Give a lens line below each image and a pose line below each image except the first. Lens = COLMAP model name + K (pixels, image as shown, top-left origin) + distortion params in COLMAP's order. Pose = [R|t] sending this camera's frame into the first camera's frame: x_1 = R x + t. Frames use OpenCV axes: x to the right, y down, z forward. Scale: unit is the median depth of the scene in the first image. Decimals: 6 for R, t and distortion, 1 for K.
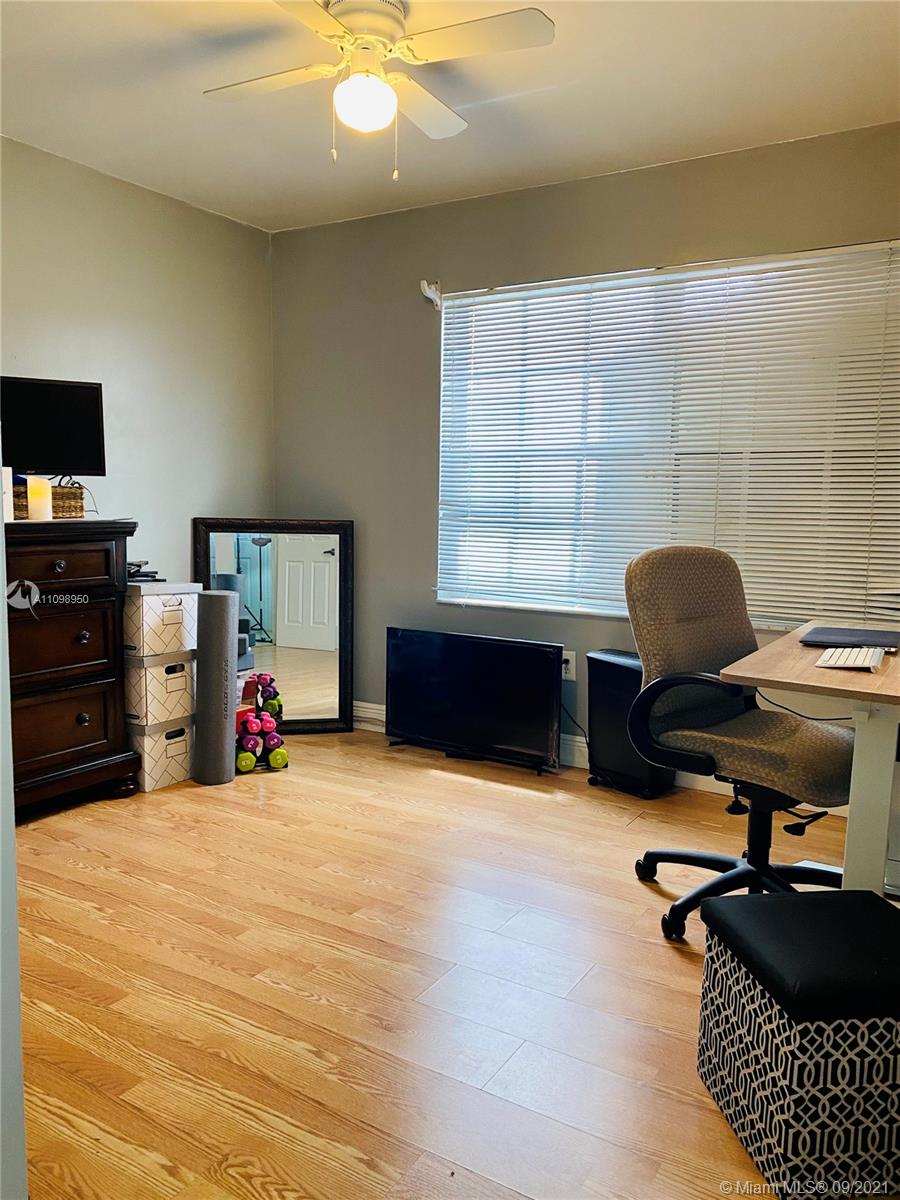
lens RADIAL K [[910.7, 0, 444.3], [0, 910.7, 605.6], [0, 0, 1]] dist [0.058088, -0.073419]
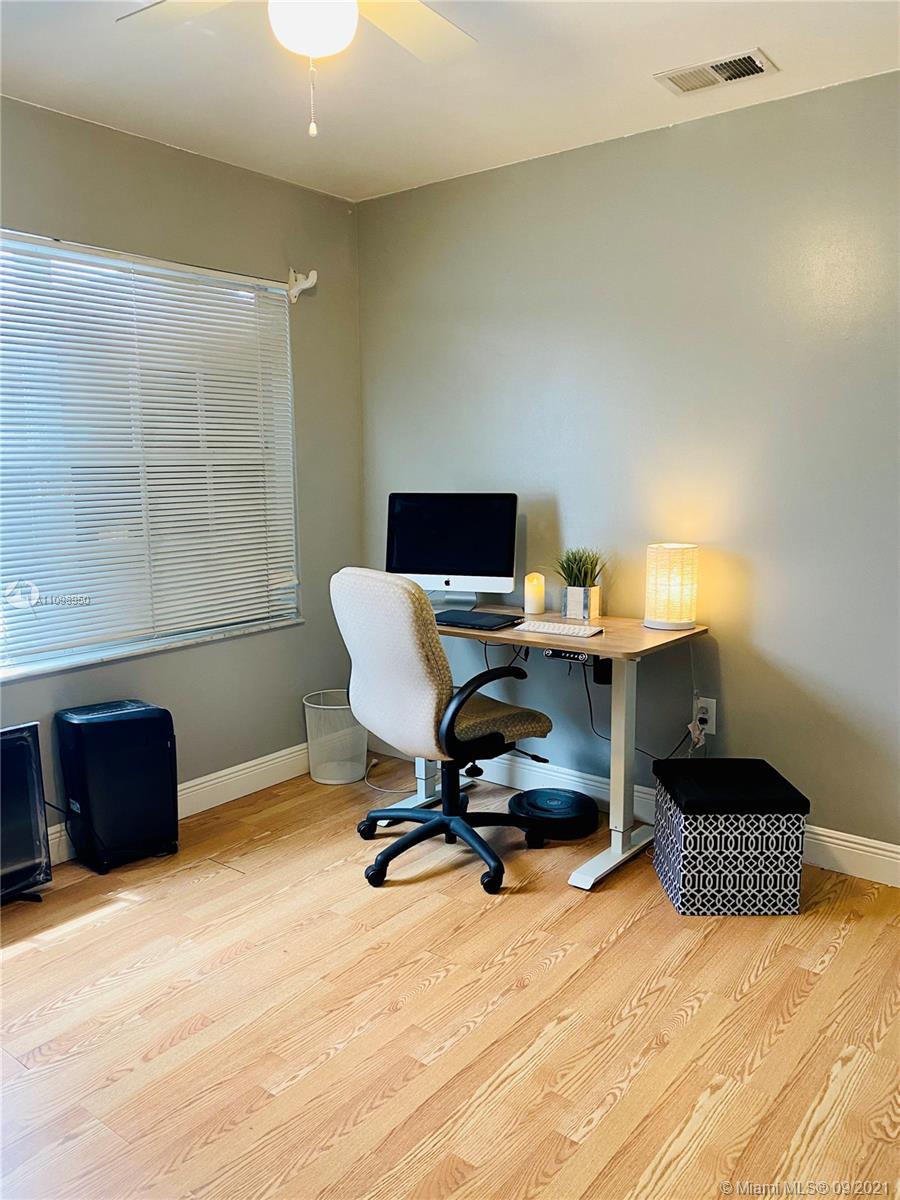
lens RADIAL K [[910.7, 0, 444.3], [0, 910.7, 605.6], [0, 0, 1]] dist [0.058088, -0.073419]
pose [[0.117891, -0.166376, 0.978990, -0.661428], [0.126275, 0.980373, 0.151405, -0.145264], [-0.984965, 0.105772, 0.136586, 0.662985]]
